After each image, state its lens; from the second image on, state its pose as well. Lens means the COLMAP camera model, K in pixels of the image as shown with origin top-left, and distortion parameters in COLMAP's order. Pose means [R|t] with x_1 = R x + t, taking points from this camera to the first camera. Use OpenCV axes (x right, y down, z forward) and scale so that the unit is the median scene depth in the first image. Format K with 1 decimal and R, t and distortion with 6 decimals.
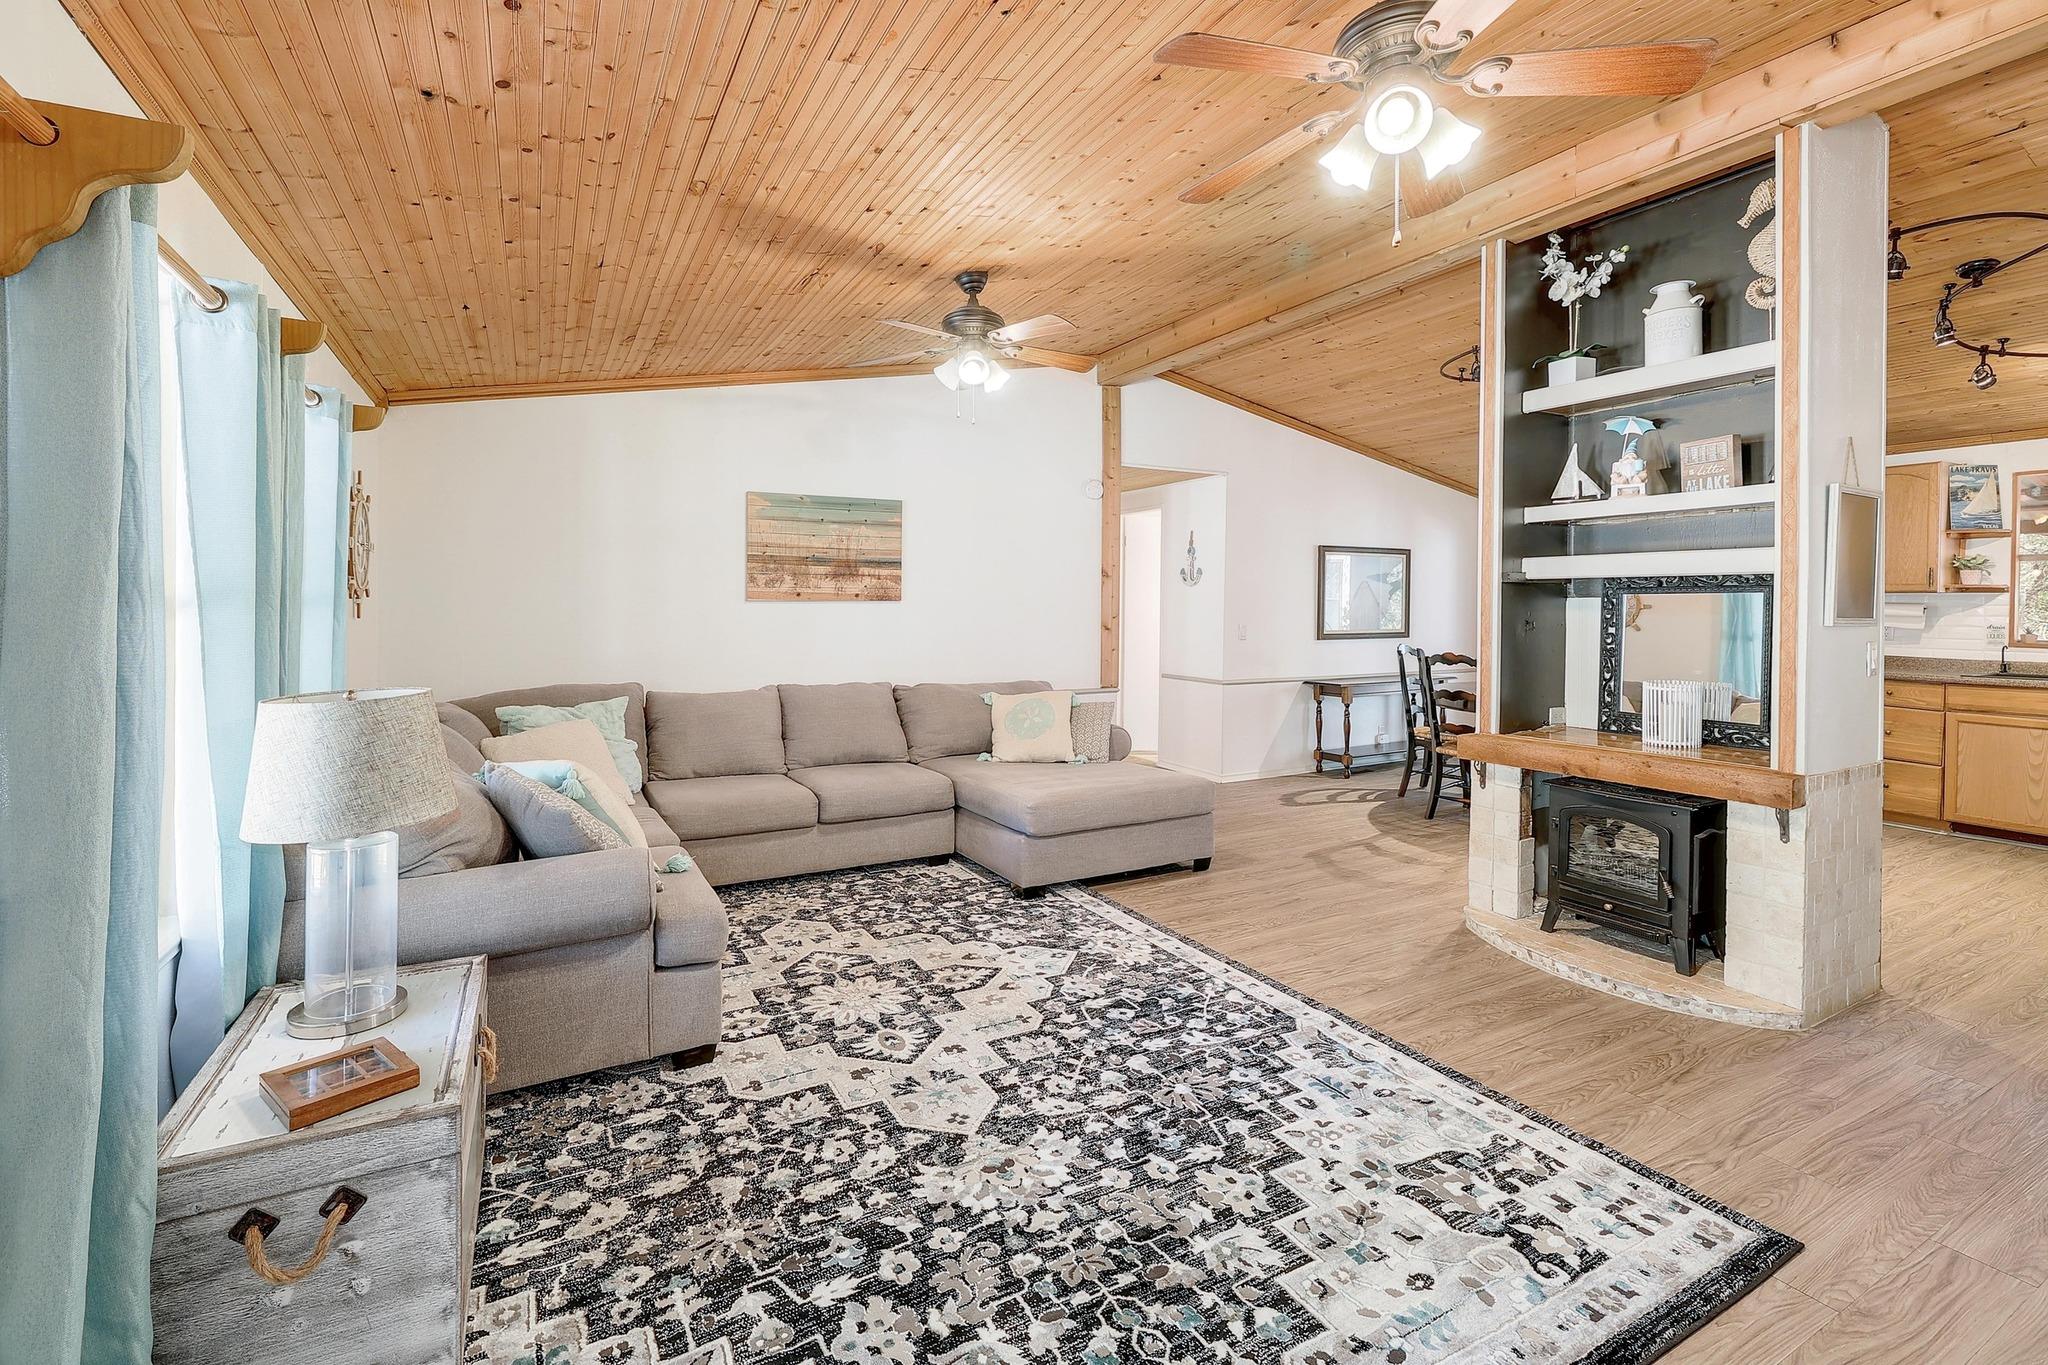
lens RADIAL K [[899.2, 0, 1021.6], [0, 899.2, 612.3], [0, 0, 1]] dist [-0.000274, -0.000254]
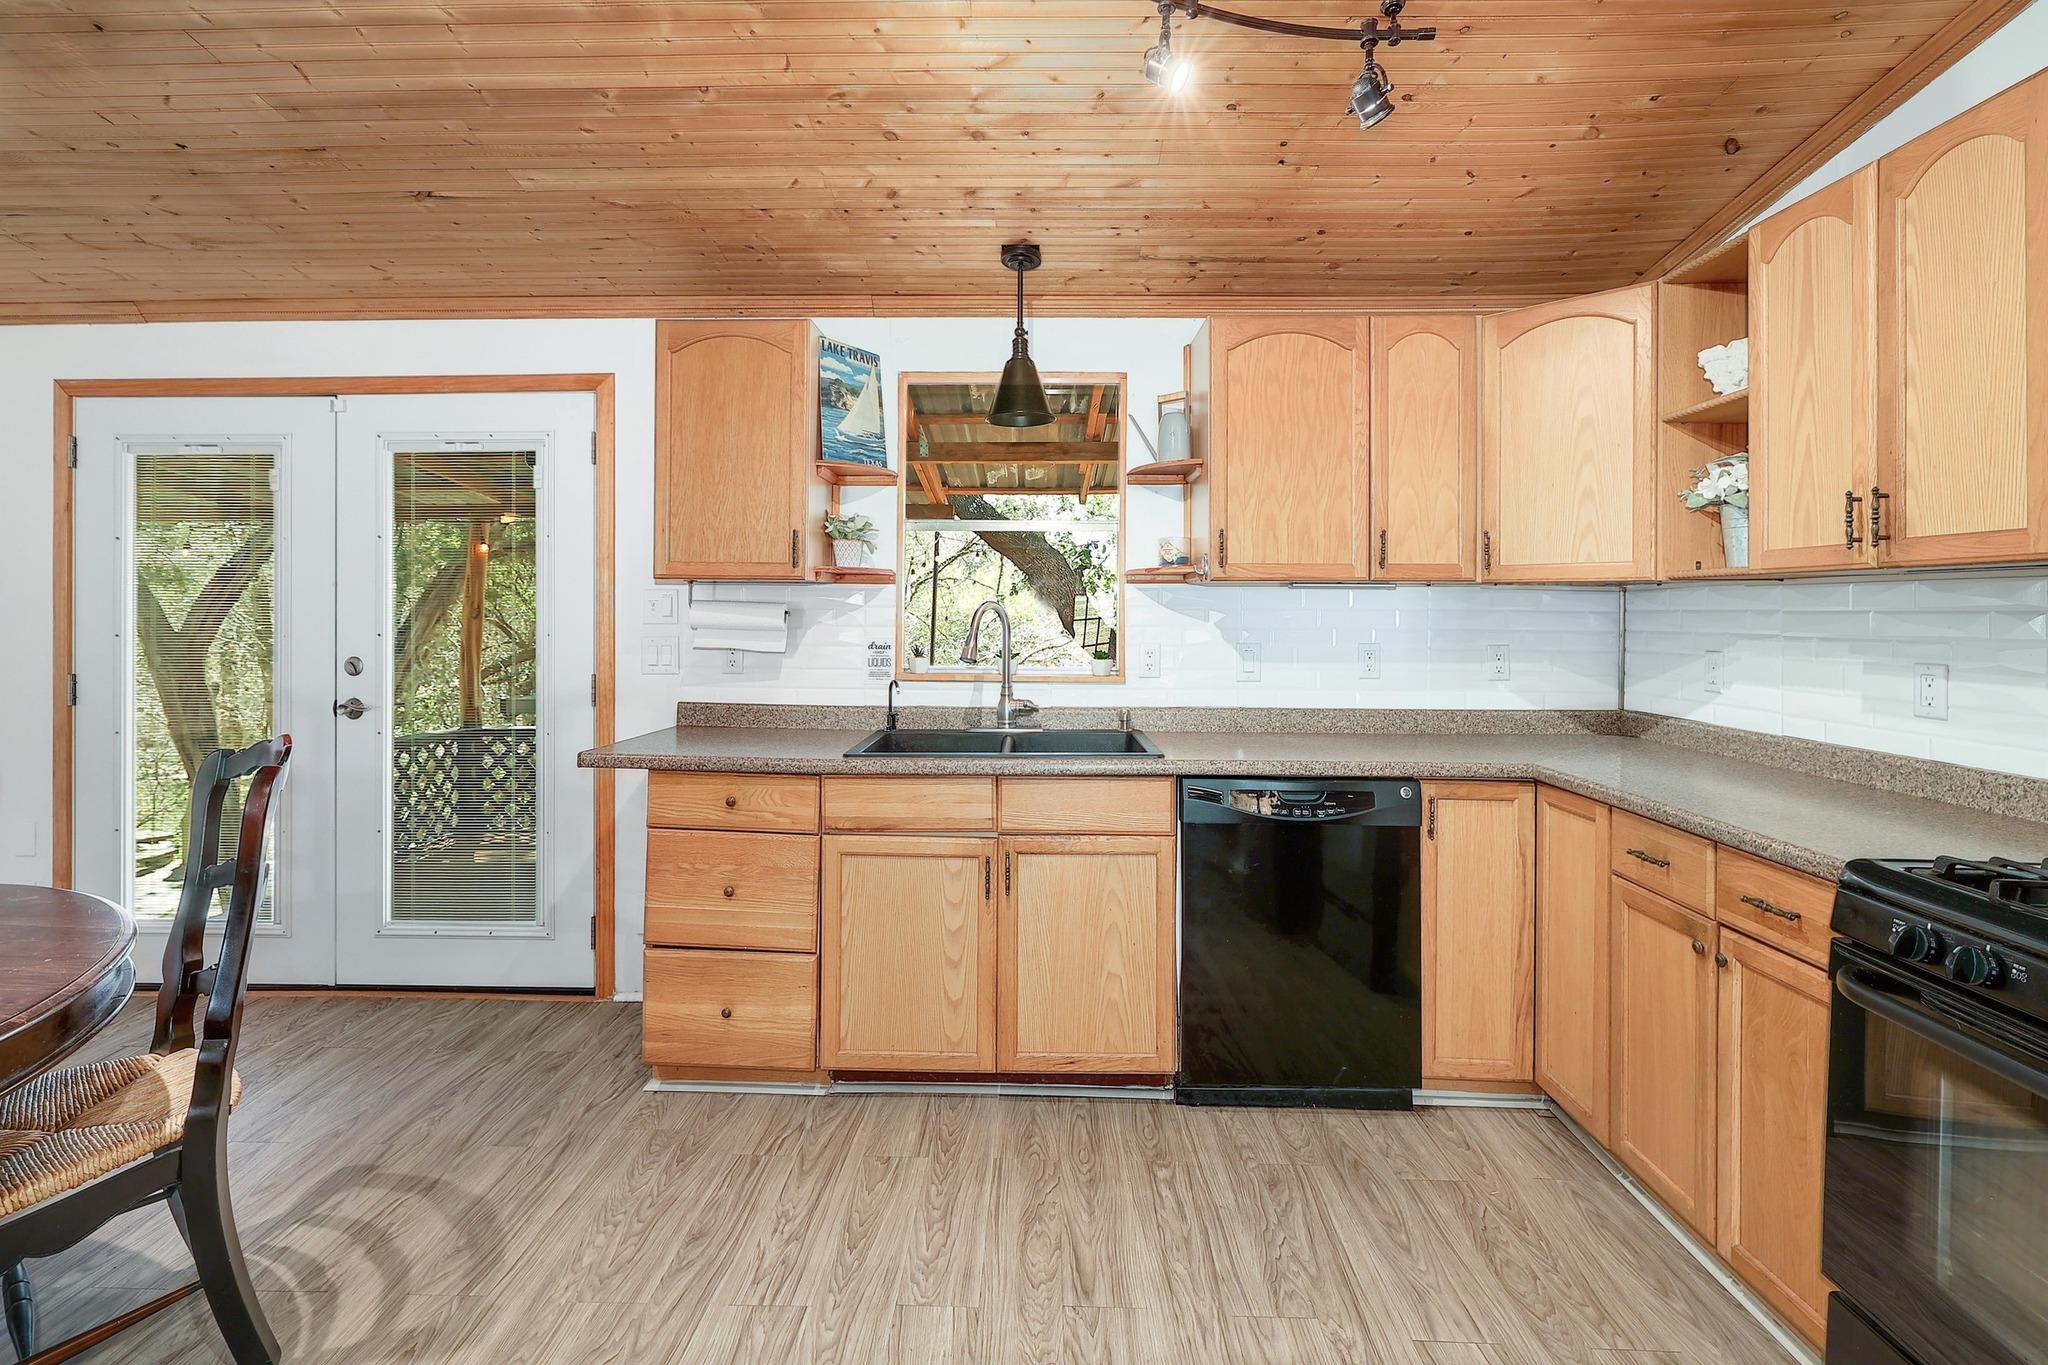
lens RADIAL K [[900.7, 0, 1013.9], [0, 900.7, 612.5], [0, 0, 1]] dist [-0.000050, 0.000383]
pose [[0.504811, -0.002275, 0.863227, 1.207340], [0.005146, 0.999987, -0.000374, -0.006103], [-0.863214, 0.004631, 0.504816, 1.210448]]
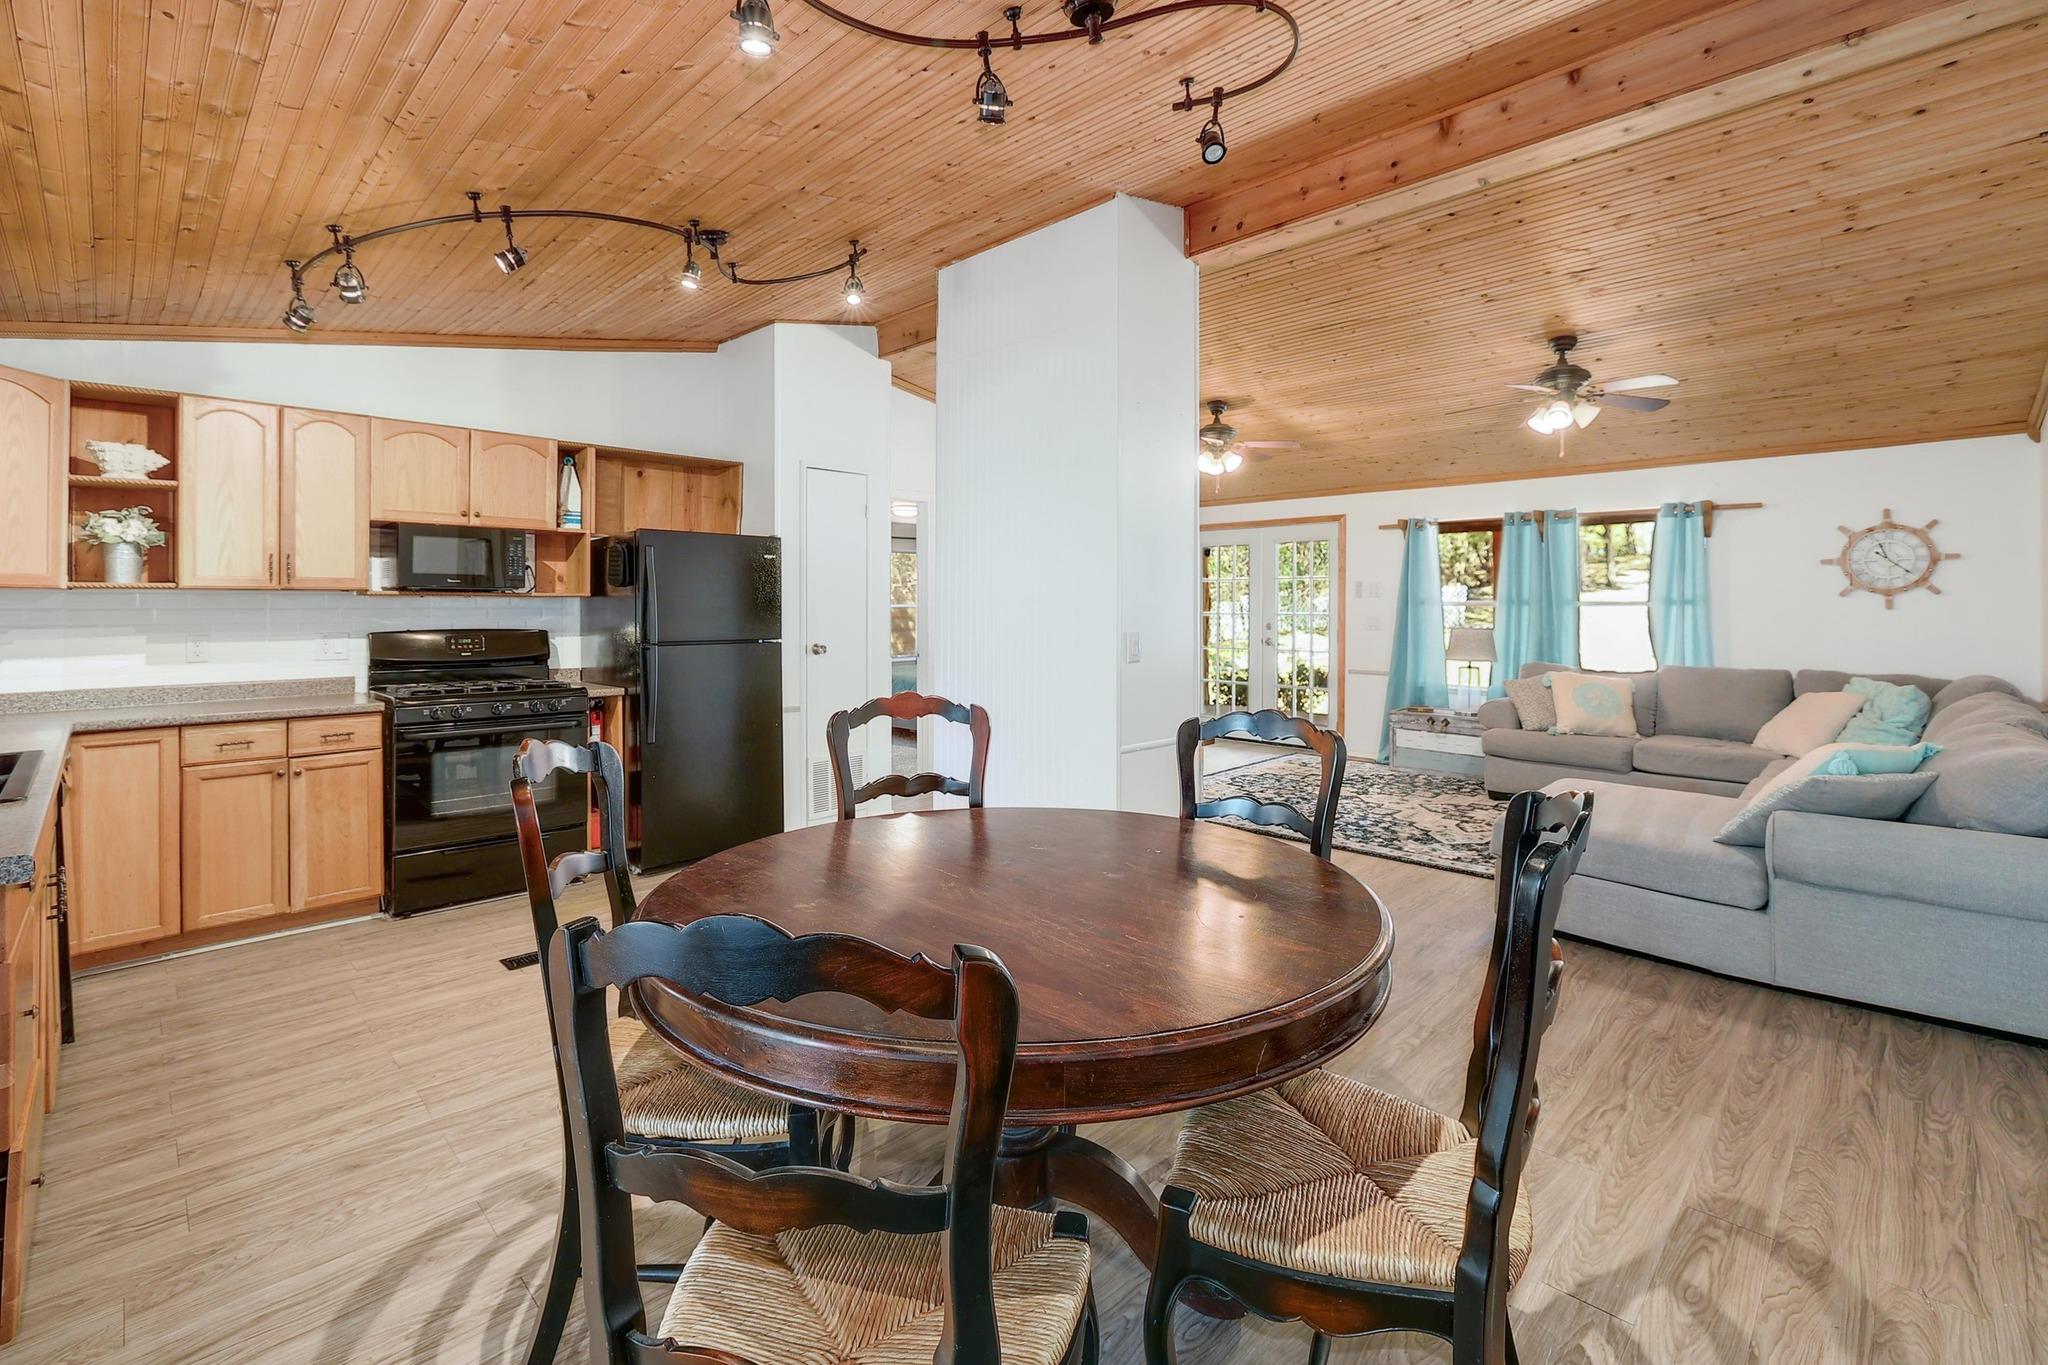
lens RADIAL K [[899.2, 0, 1021.6], [0, 899.2, 612.3], [0, 0, 1]] dist [-0.000274, -0.000254]
pose [[-0.957069, 0.005385, -0.289809, 1.342393], [0.001269, 0.999896, 0.014390, -0.016292], [0.289856, 0.013405, -0.956976, 2.588430]]
